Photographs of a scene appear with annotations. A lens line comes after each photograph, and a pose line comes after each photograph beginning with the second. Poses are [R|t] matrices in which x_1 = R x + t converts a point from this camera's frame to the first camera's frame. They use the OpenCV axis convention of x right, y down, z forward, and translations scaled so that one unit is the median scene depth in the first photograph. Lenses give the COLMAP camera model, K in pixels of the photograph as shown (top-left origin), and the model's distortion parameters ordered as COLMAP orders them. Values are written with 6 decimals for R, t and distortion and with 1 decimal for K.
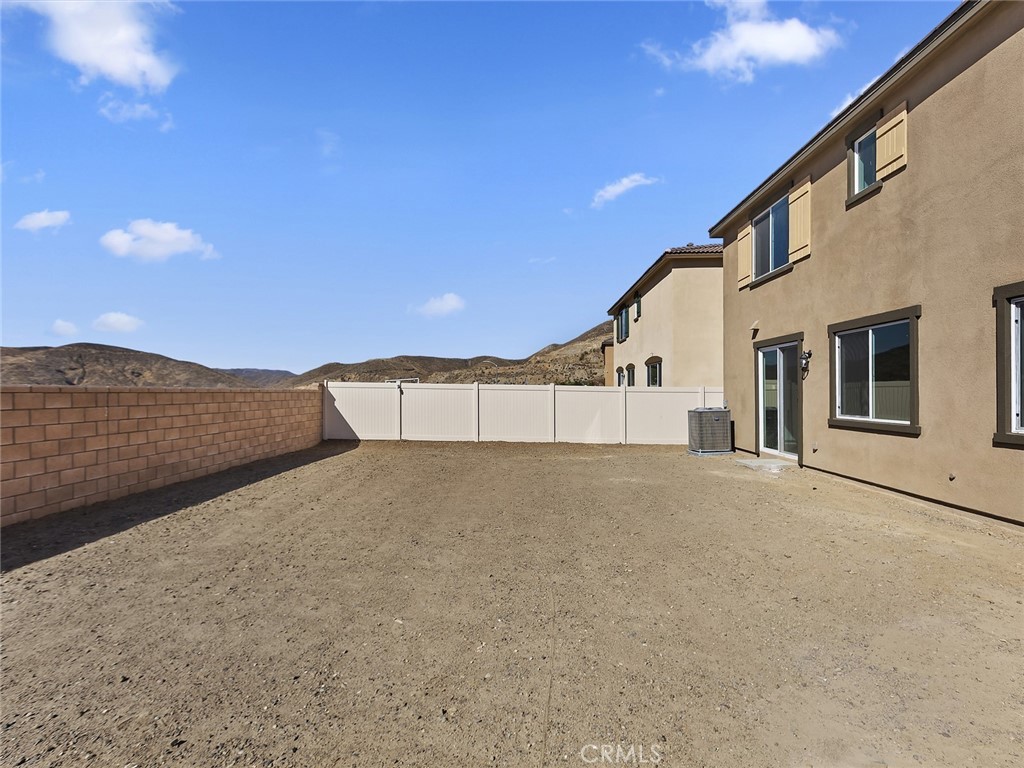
lens RADIAL K [[522.6, 0, 513.7], [0, 522.6, 393.7], [0, 0, 1]] dist [0.004093, 0.000155]
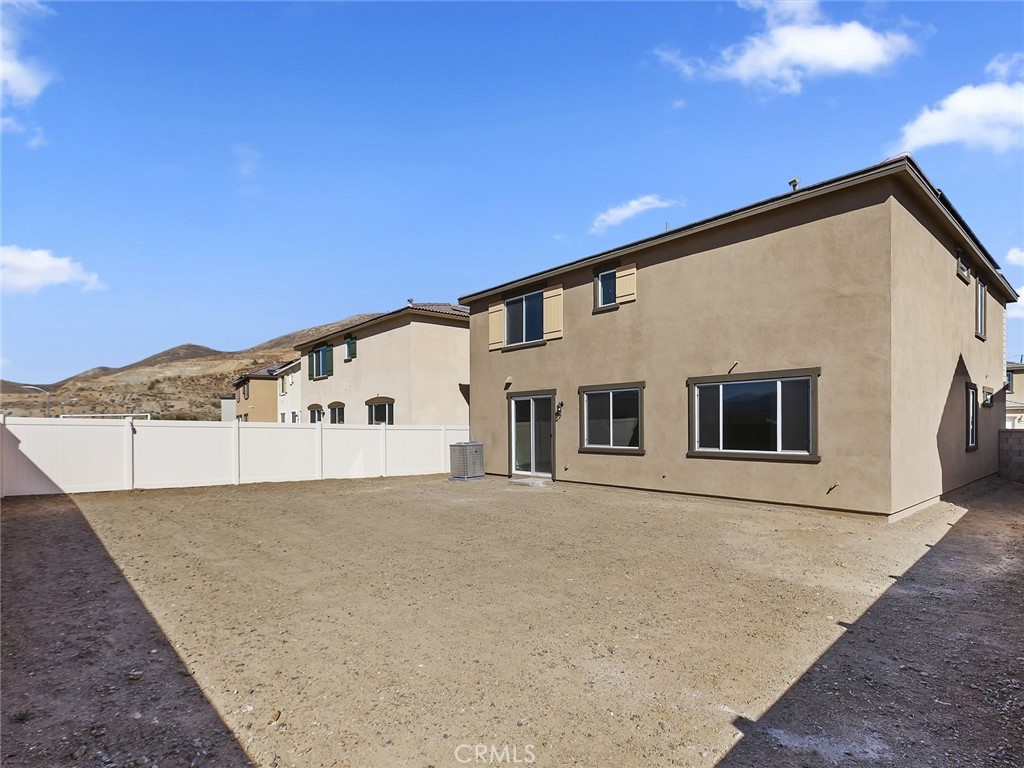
lens RADIAL K [[538.2, 0, 513.0], [0, 538.2, 429.7], [0, 0, 1]] dist [-0.000149, 0.000032]
pose [[0.735933, -0.002669, 0.677049, -0.534211], [0.003308, 0.999994, 0.000346, -0.004723], [-0.677046, 0.001985, 0.735938, -0.025508]]
